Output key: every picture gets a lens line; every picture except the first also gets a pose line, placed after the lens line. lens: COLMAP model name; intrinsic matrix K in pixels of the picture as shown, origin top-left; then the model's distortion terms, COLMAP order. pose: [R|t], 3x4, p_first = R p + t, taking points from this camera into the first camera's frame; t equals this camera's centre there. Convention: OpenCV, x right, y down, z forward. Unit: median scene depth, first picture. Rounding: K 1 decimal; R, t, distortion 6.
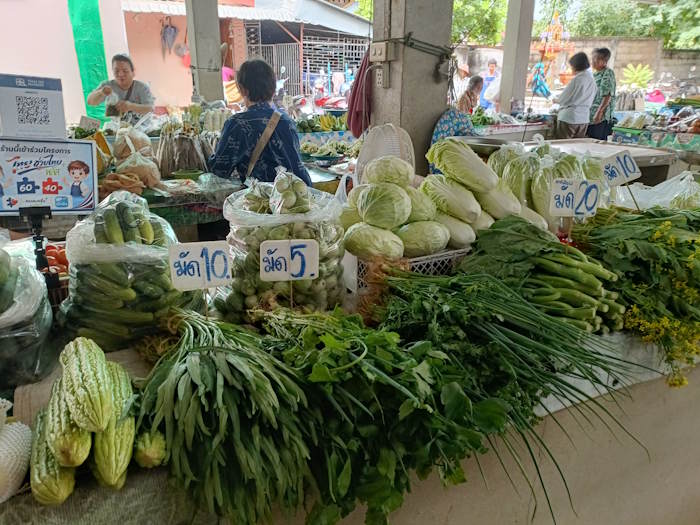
lens RADIAL K [[520.9, 0, 351.7], [0, 520.9, 260.9], [0, 0, 1]] dist [0.047593, -0.056908]
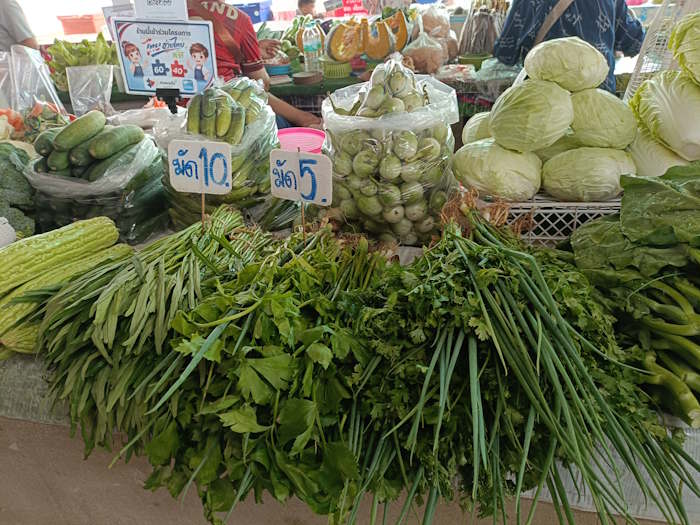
lens RADIAL K [[520.9, 0, 351.7], [0, 520.9, 260.9], [0, 0, 1]] dist [0.047593, -0.056908]
pose [[0.745956, 0.261106, -0.612677, 0.446364], [-0.129254, 0.959210, 0.251417, -0.085536], [0.653332, -0.108355, 0.749277, 0.410592]]
